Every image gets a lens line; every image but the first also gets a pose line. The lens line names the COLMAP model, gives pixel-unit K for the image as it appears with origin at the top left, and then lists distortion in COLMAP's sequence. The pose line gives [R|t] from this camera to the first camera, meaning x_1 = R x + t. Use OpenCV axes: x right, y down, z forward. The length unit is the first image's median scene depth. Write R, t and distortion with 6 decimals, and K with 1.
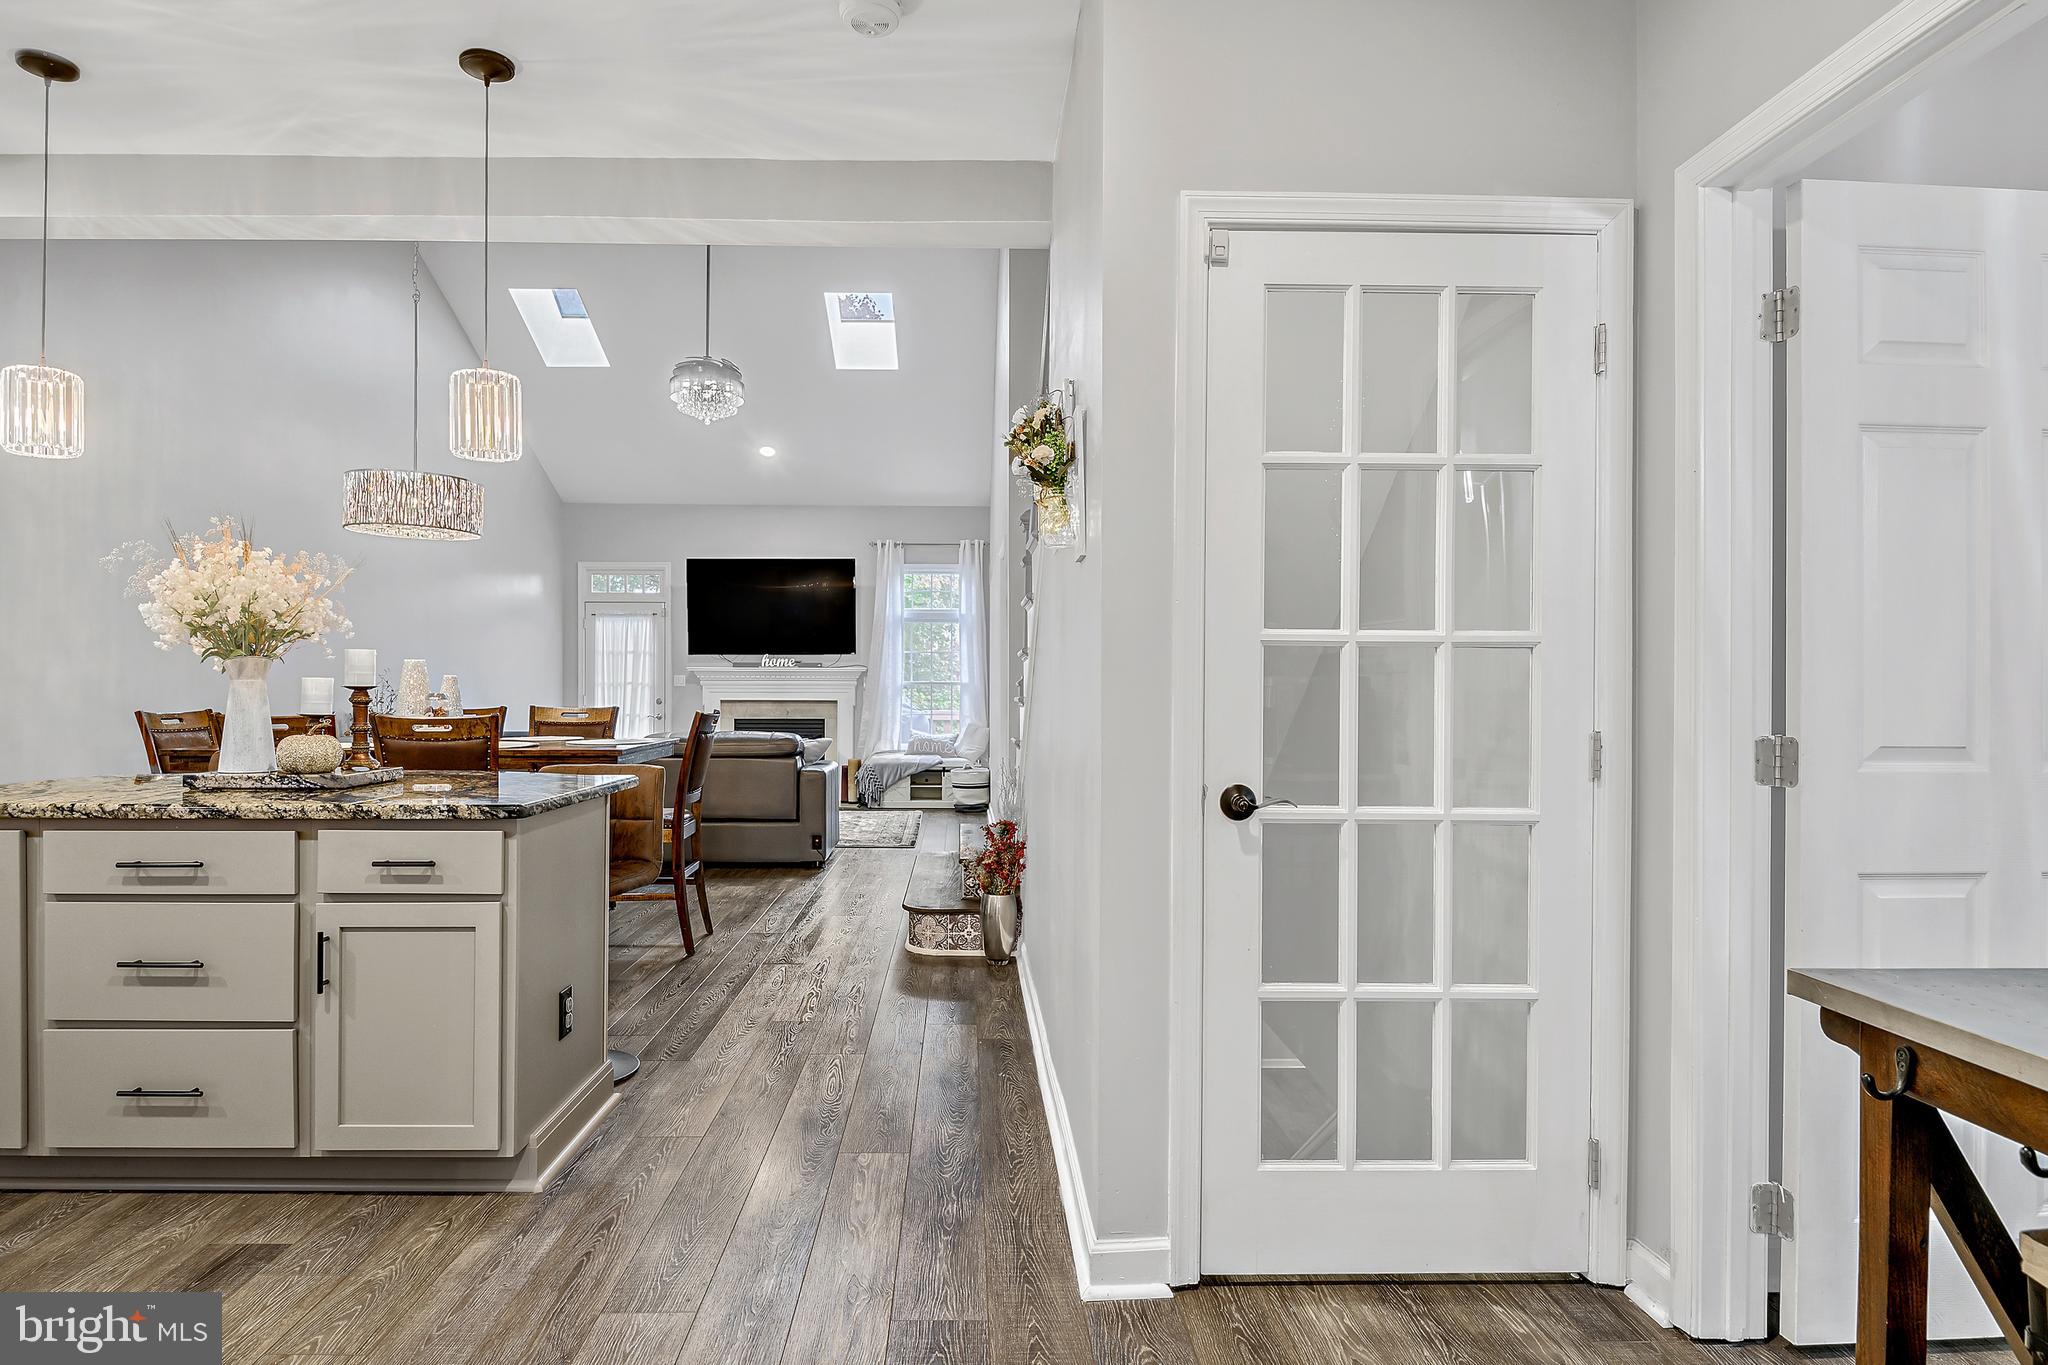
lens RADIAL K [[1124.4, 0, 995.8], [0, 1124.4, 693.6], [0, 0, 1]] dist [0.022577, -0.028230]
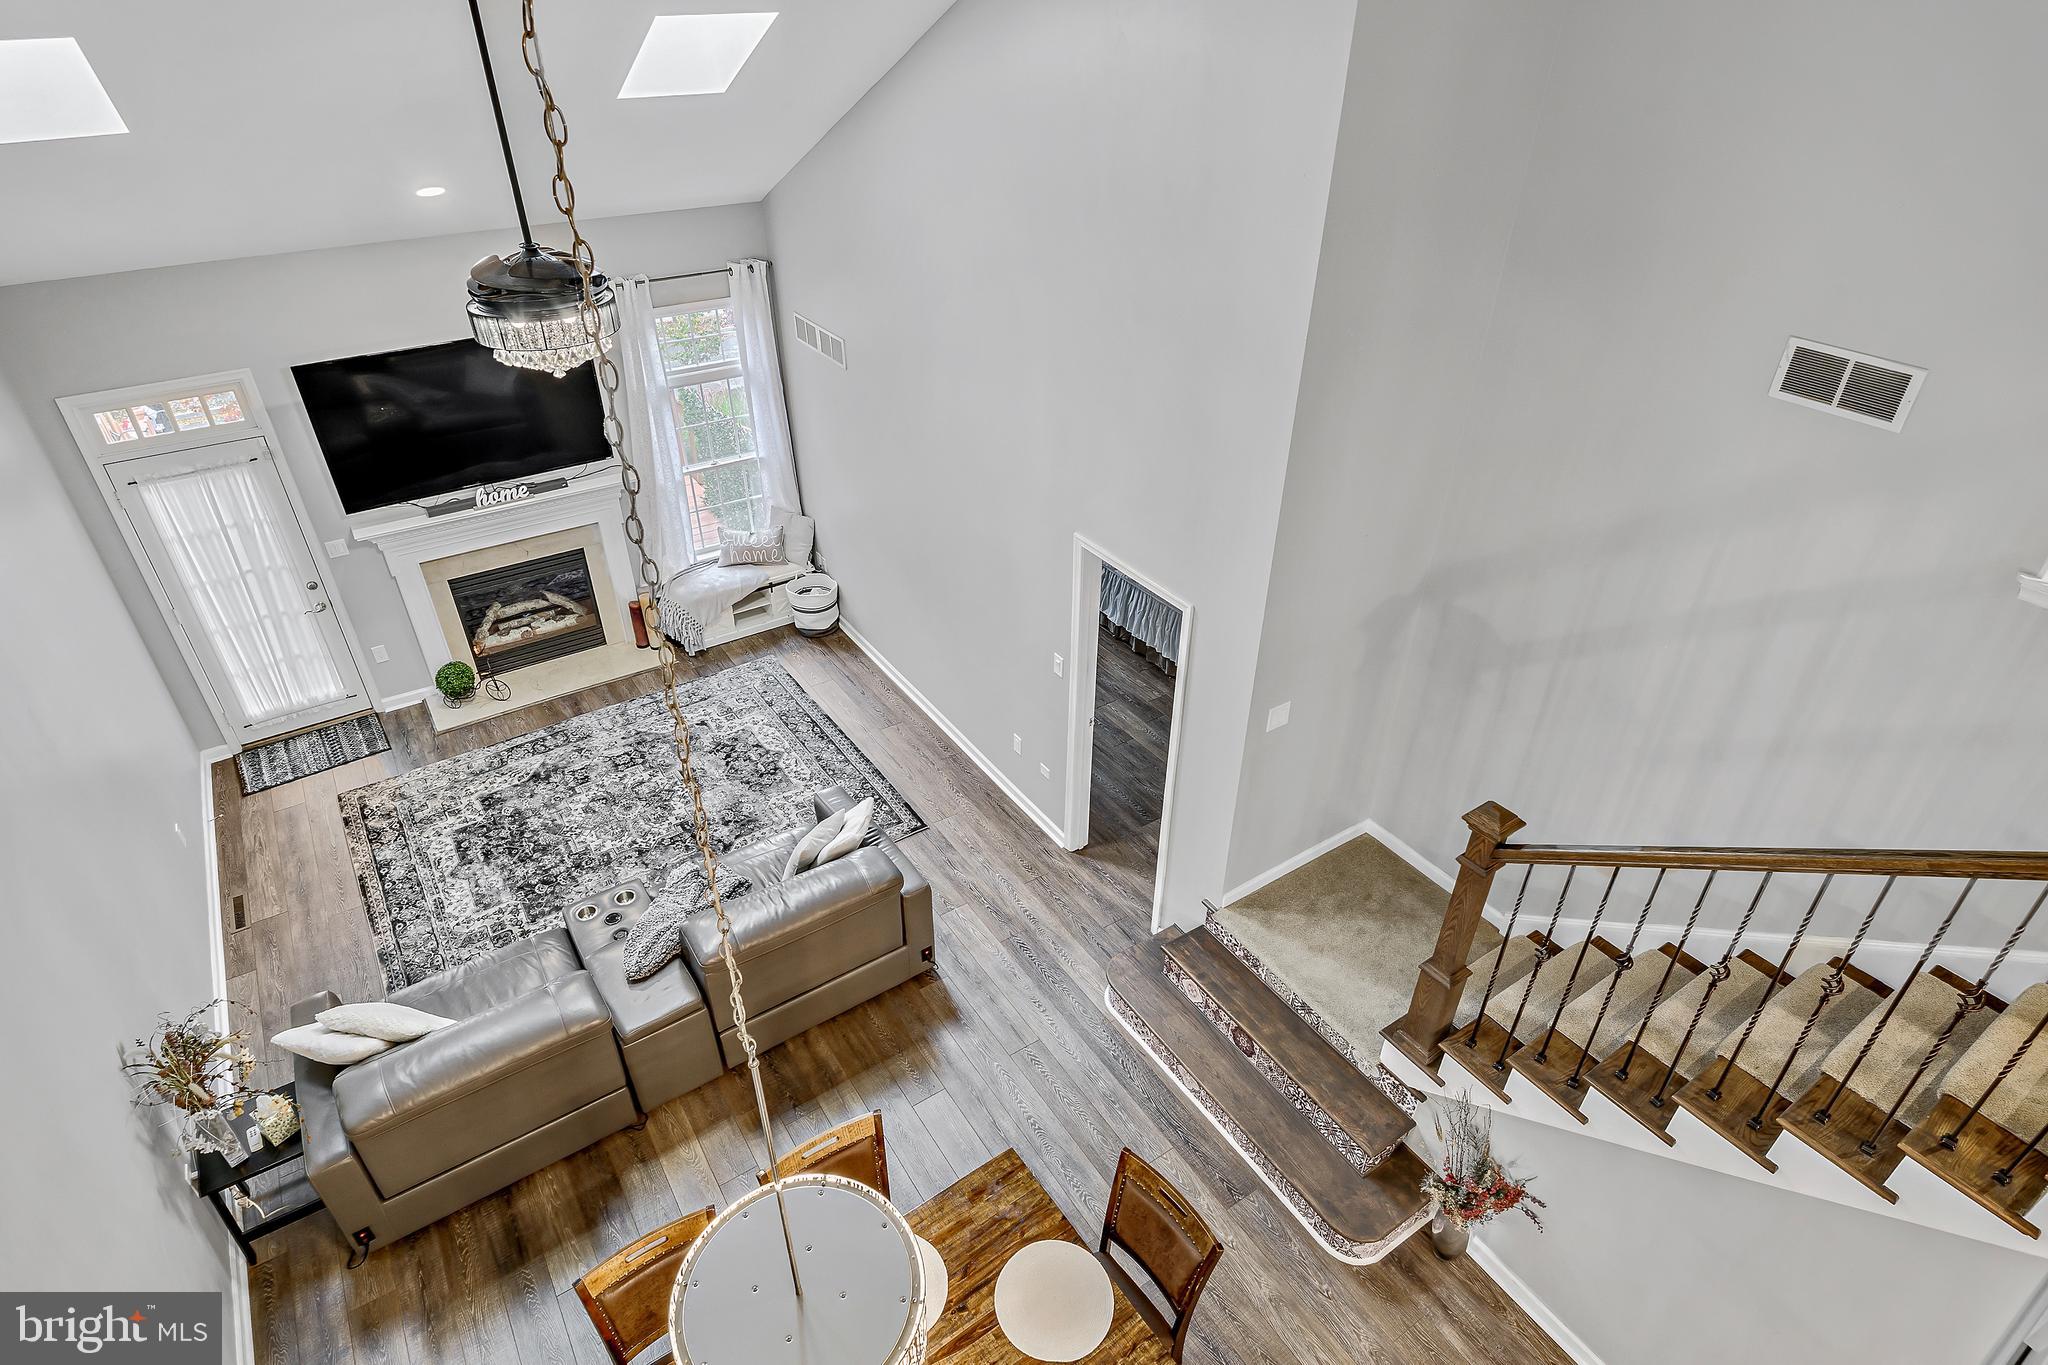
lens RADIAL K [[1095.2, 0, 1021.6], [0, 1095.2, 679.2], [0, 0, 1]] dist [0.020992, -0.026030]
pose [[0.849255, -0.293174, 0.439106, -0.410983], [-0.000664, 0.831075, 0.556161, -0.494033], [-0.527982, -0.472614, 0.705600, 0.535709]]
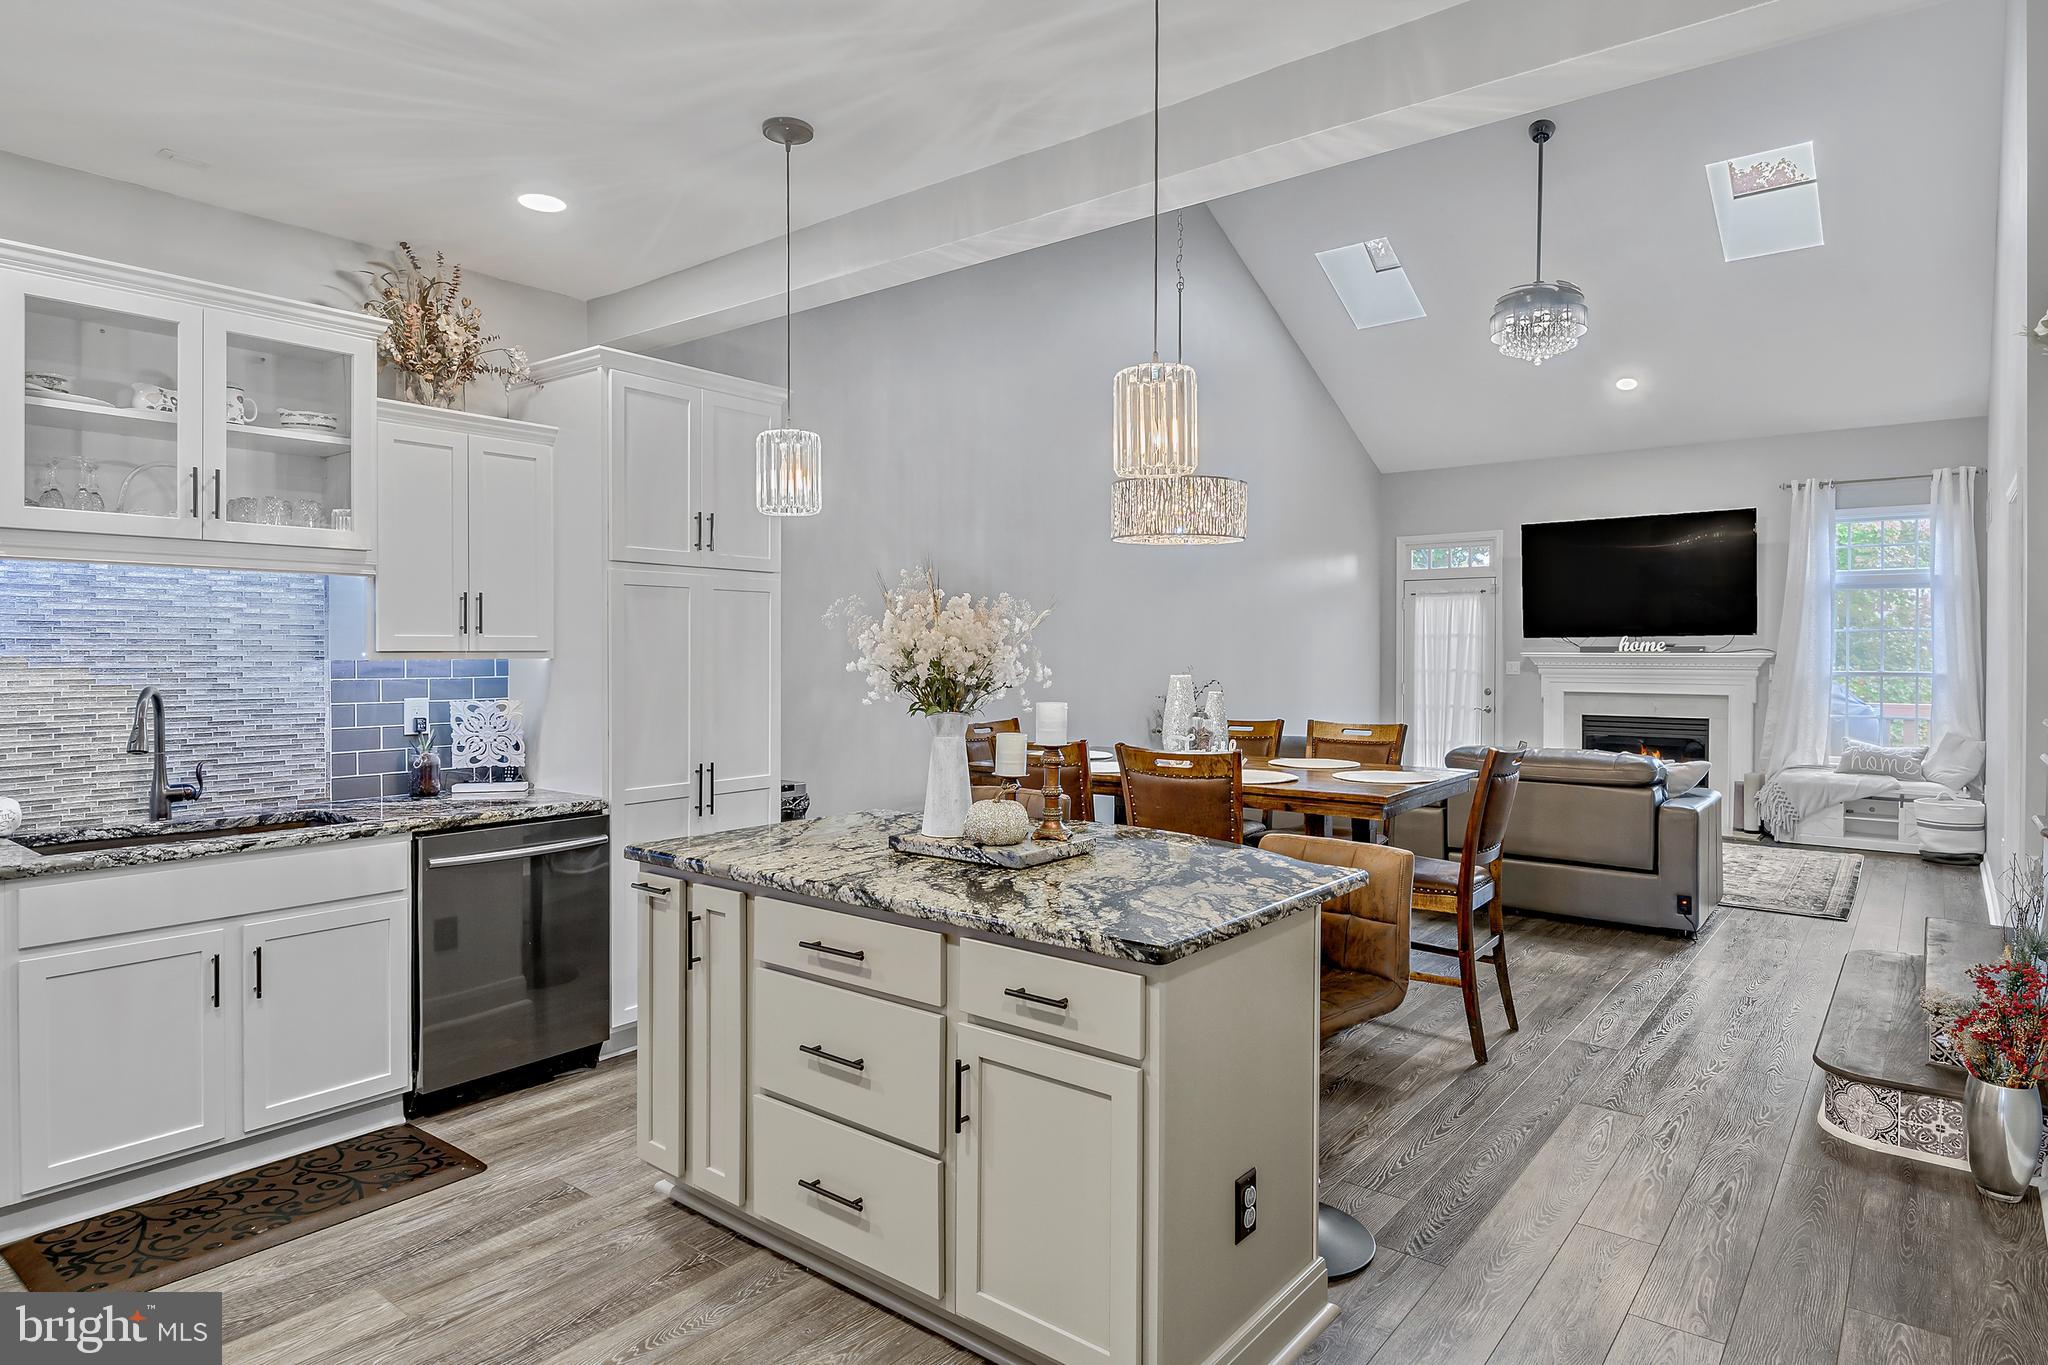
lens RADIAL K [[1159.5, 0, 1006.1], [0, 1159.5, 663.5], [0, 0, 1]] dist [0.024396, -0.028404]
pose [[0.761446, 0.004662, -0.648211, -0.001745], [-0.000754, 0.999980, 0.006305, -0.033760], [0.648228, -0.004312, 0.761434, 0.130054]]
